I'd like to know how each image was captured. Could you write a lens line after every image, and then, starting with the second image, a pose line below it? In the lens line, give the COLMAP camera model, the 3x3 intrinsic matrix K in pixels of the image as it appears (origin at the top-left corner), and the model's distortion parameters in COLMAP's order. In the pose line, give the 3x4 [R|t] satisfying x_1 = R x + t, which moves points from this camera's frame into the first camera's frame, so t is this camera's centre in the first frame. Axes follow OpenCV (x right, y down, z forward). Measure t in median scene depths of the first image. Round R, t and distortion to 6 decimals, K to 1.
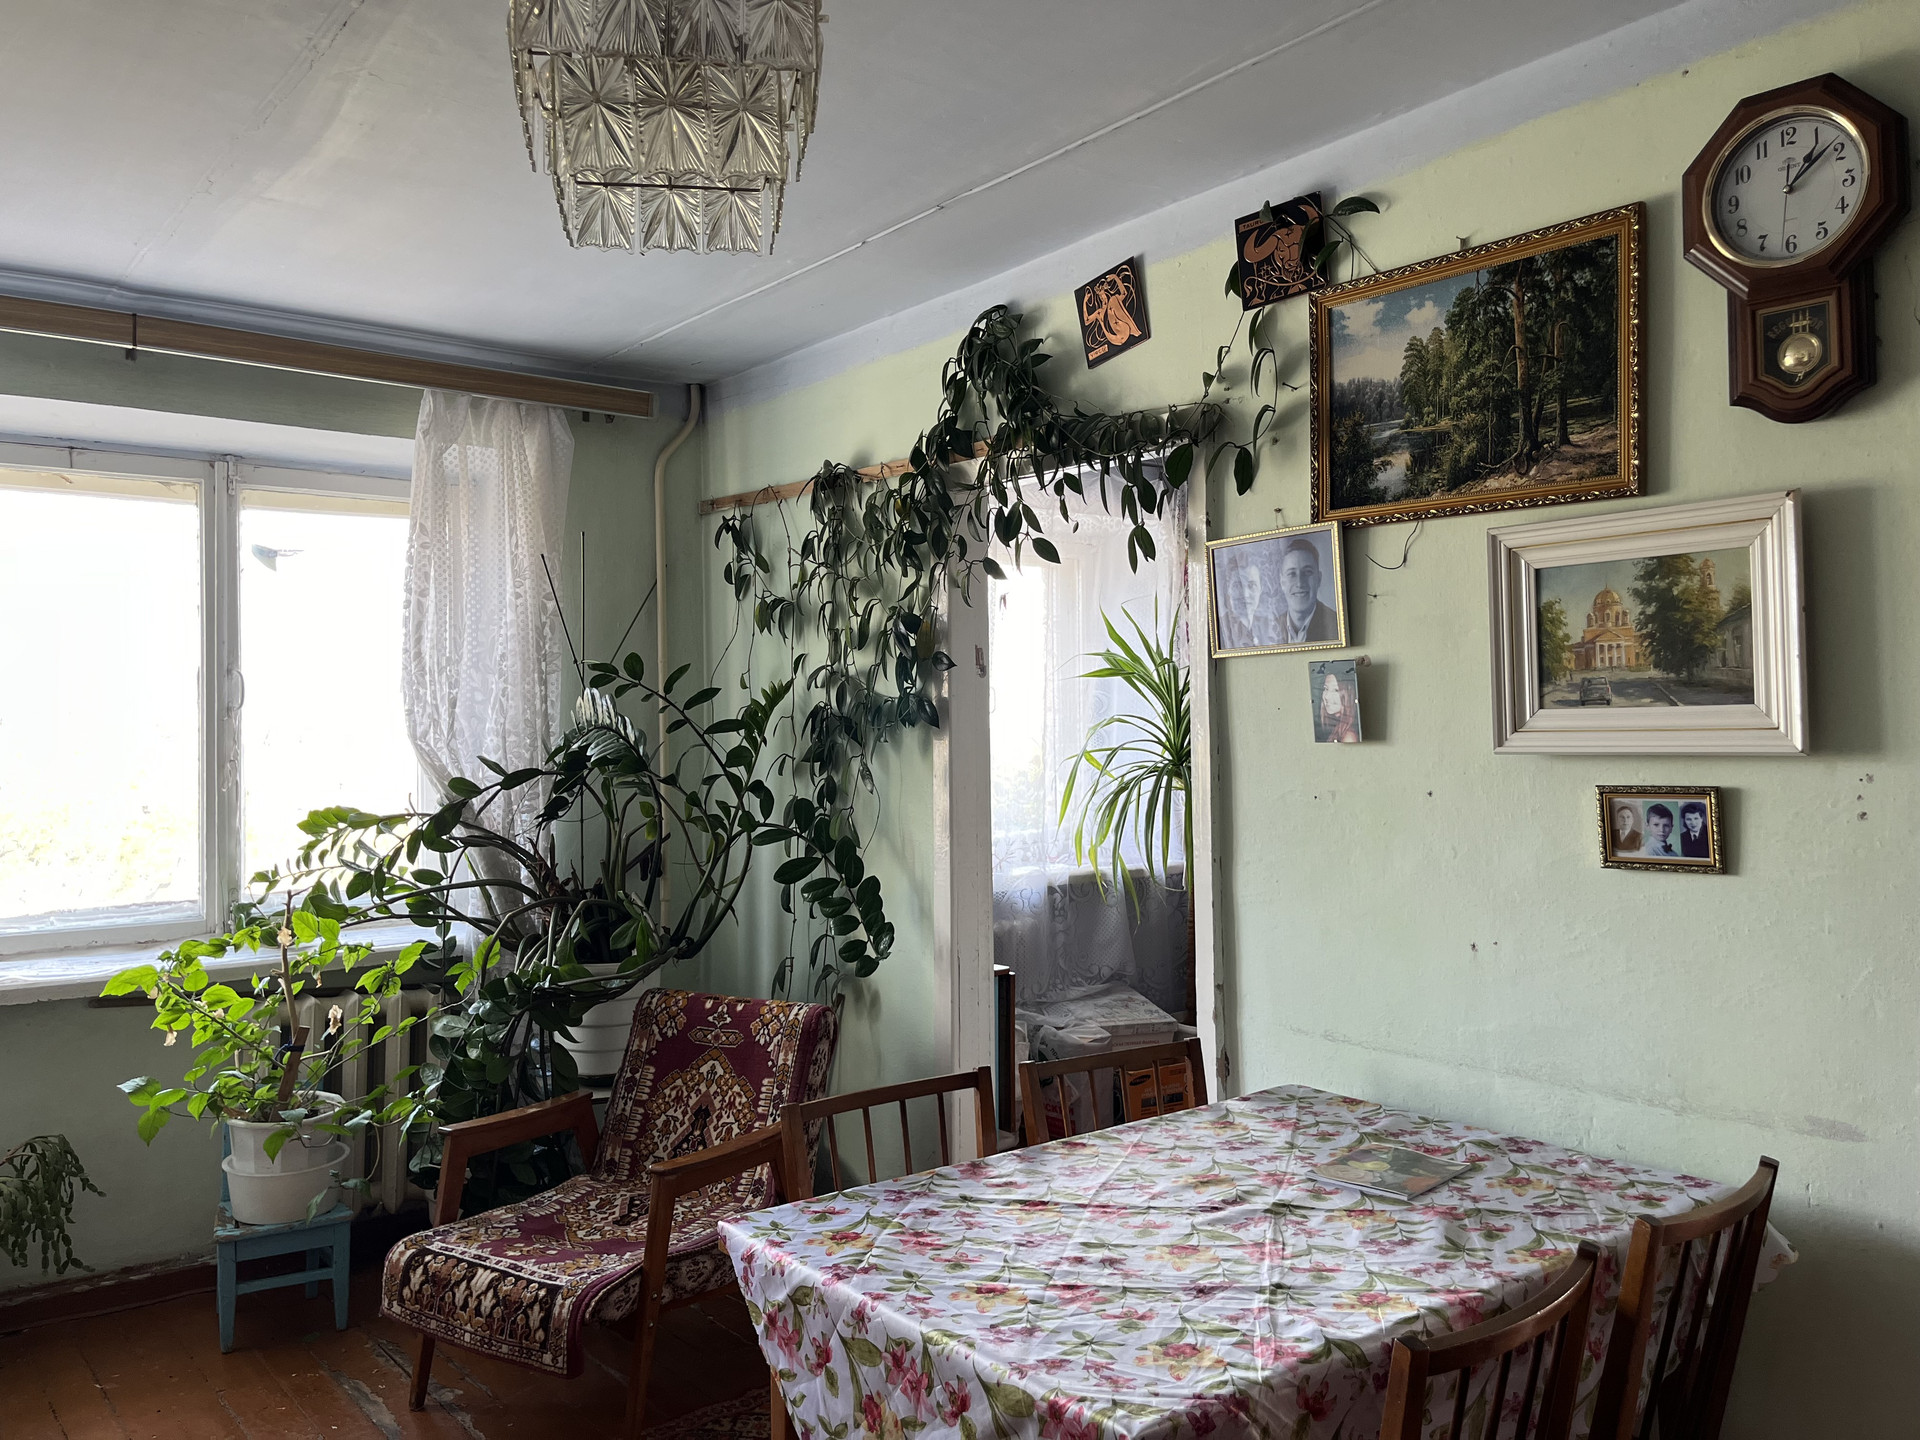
lens RADIAL K [[1454.1, 0, 948.1], [0, 1454.1, 701.8], [0, 0, 1]] dist [0.058583, -0.079640]
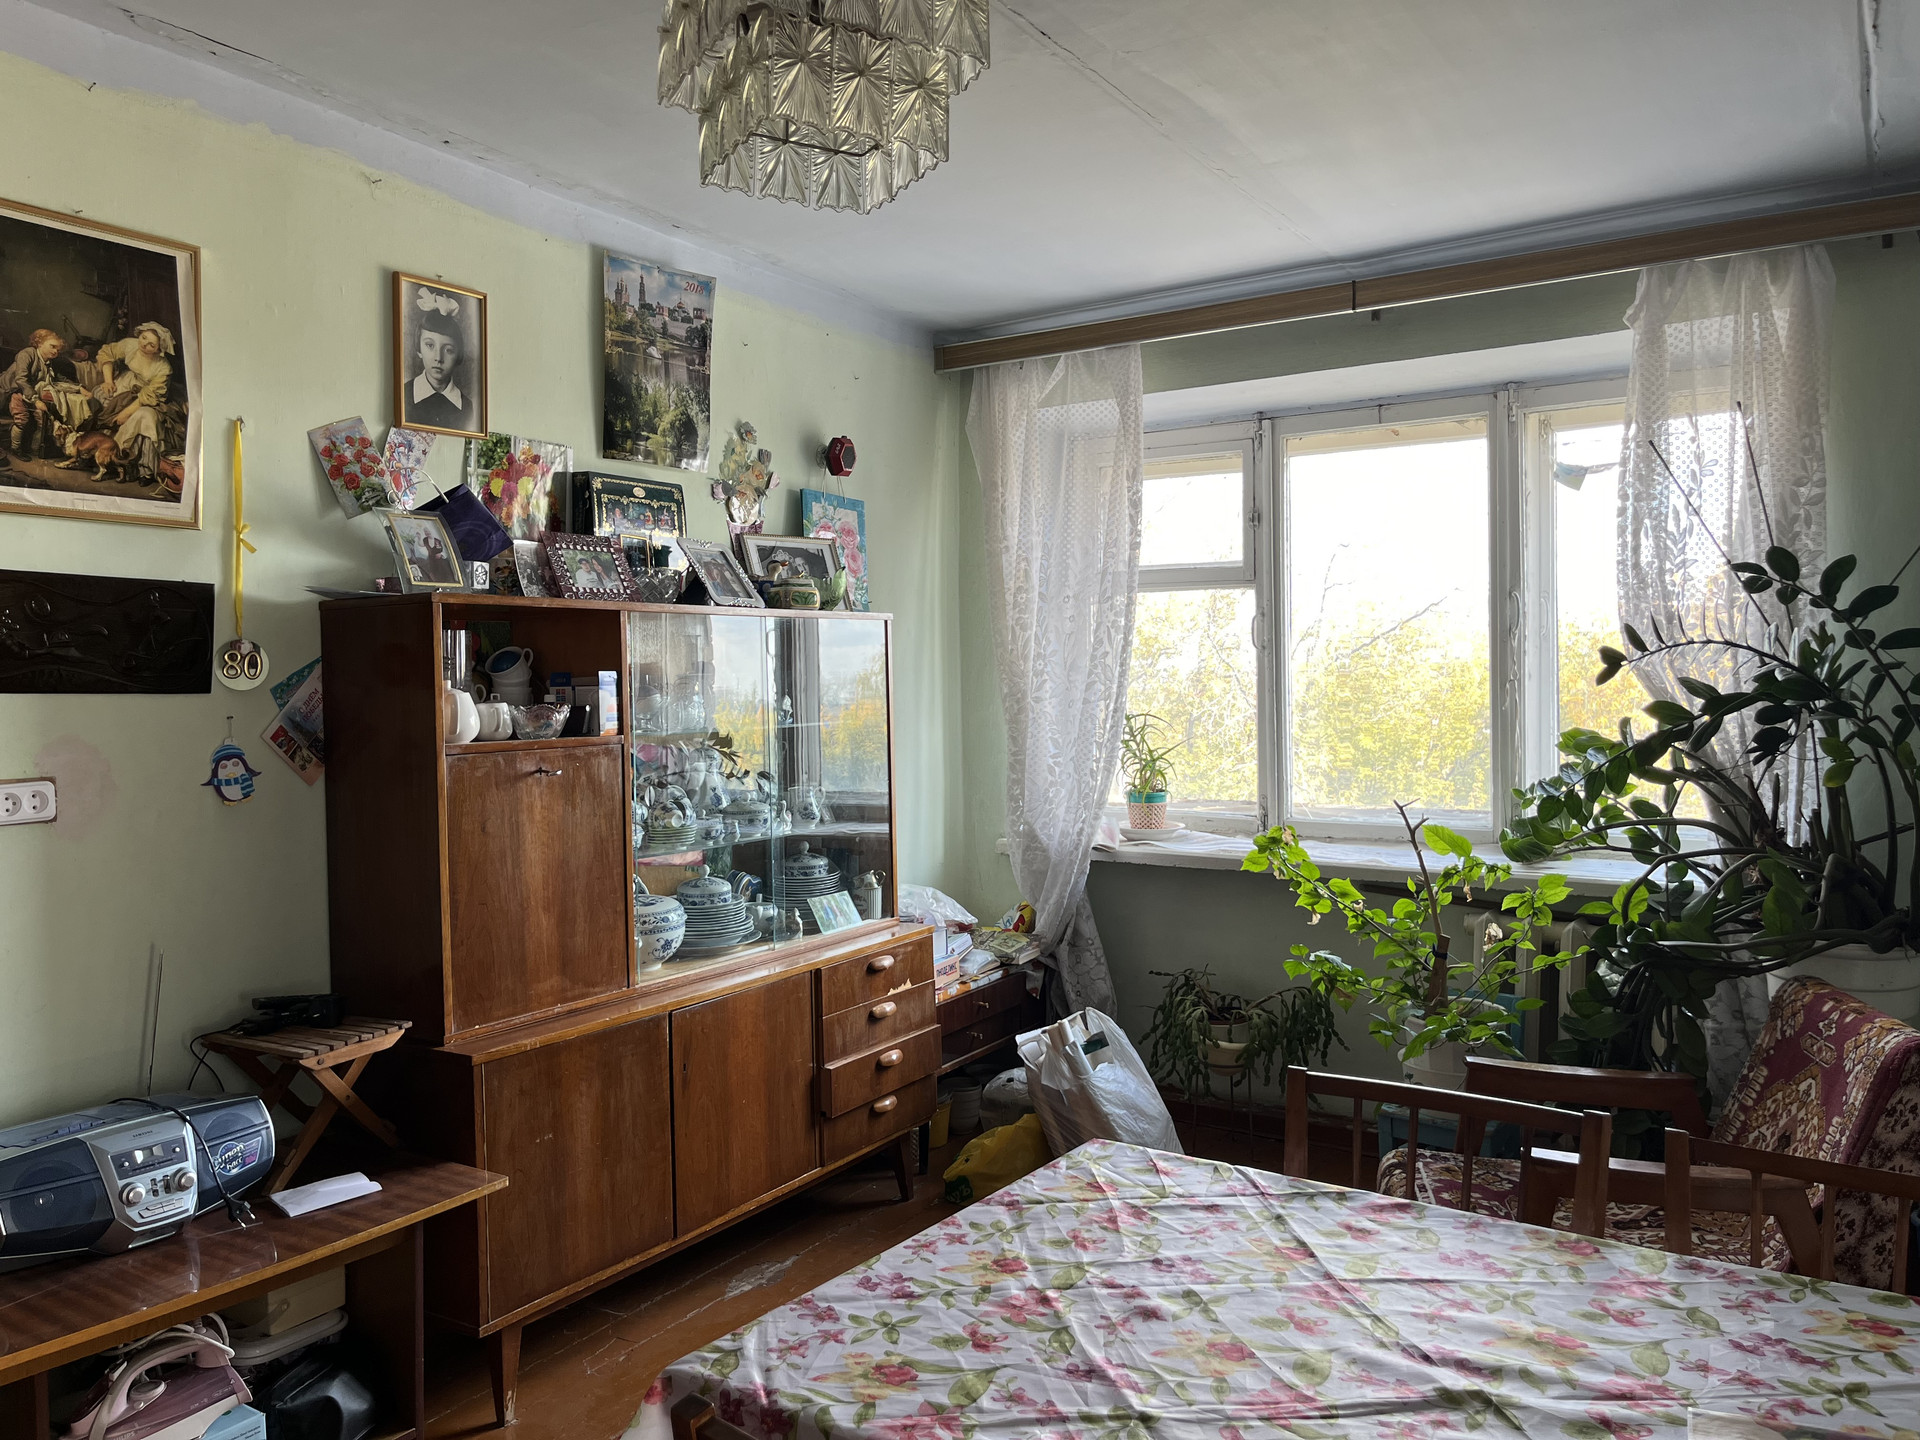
lens RADIAL K [[1454.1, 0, 956.9], [0, 1454.1, 703.1], [0, 0, 1]] dist [0.058583, -0.079640]
pose [[0.319027, 0.023218, -0.947461, 0.715493], [0.022916, 0.999219, 0.032202, 0.027262], [0.947469, -0.031985, 0.318245, 0.589253]]
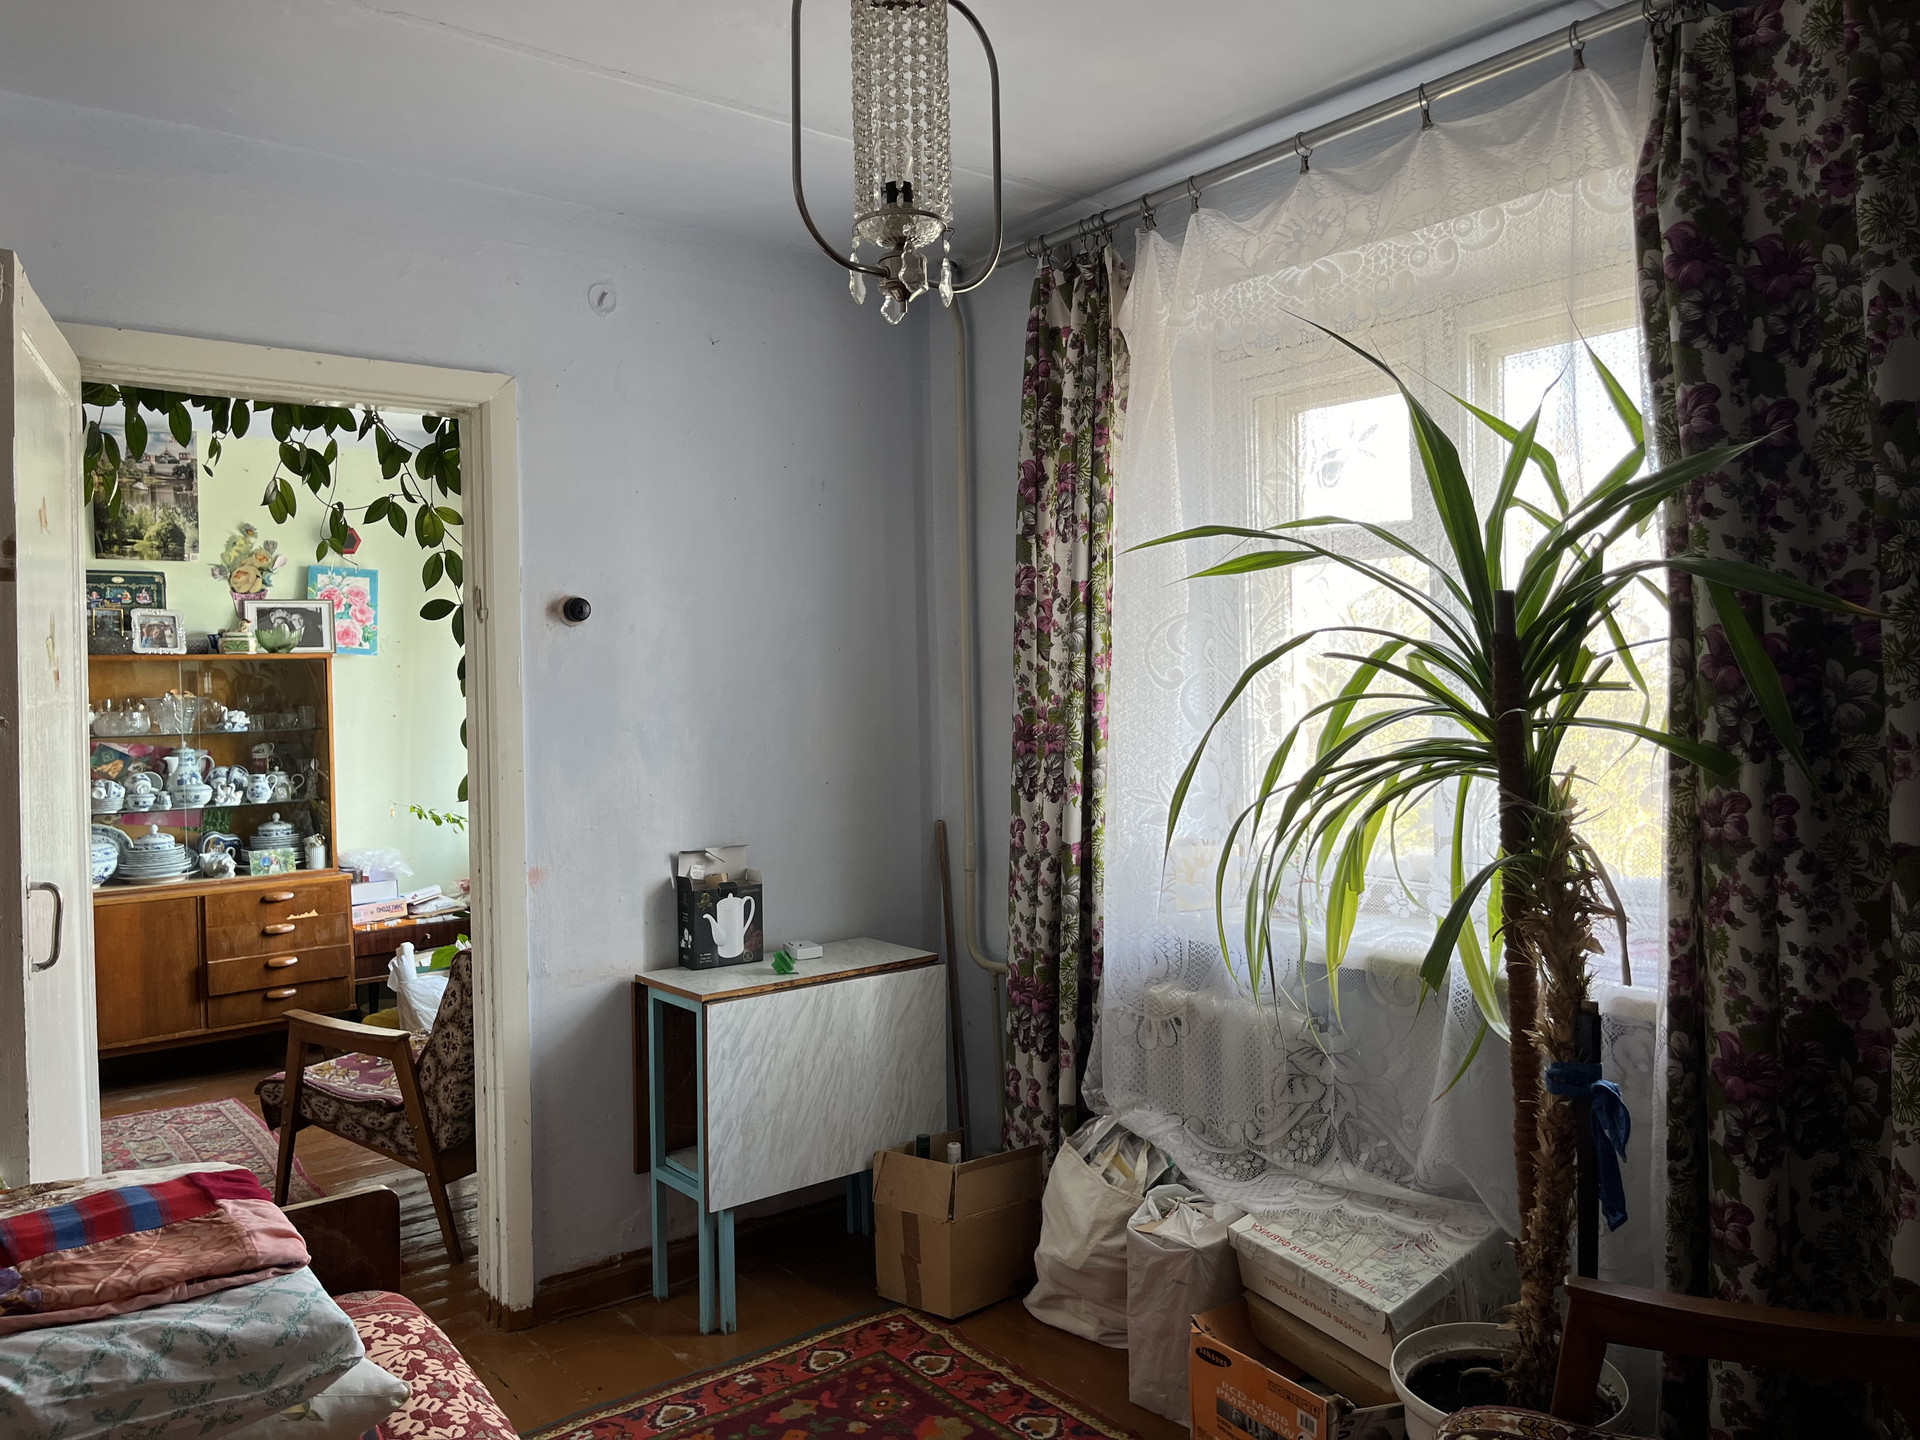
lens RADIAL K [[1454.1, 0, 1006.8], [0, 1454.1, 690.8], [0, 0, 1]] dist [0.058583, -0.079640]
pose [[0.021529, 0.018336, -0.999600, 1.635619], [0.029841, 0.999375, 0.018975, 0.023625], [0.999323, -0.030238, 0.020968, 2.308126]]
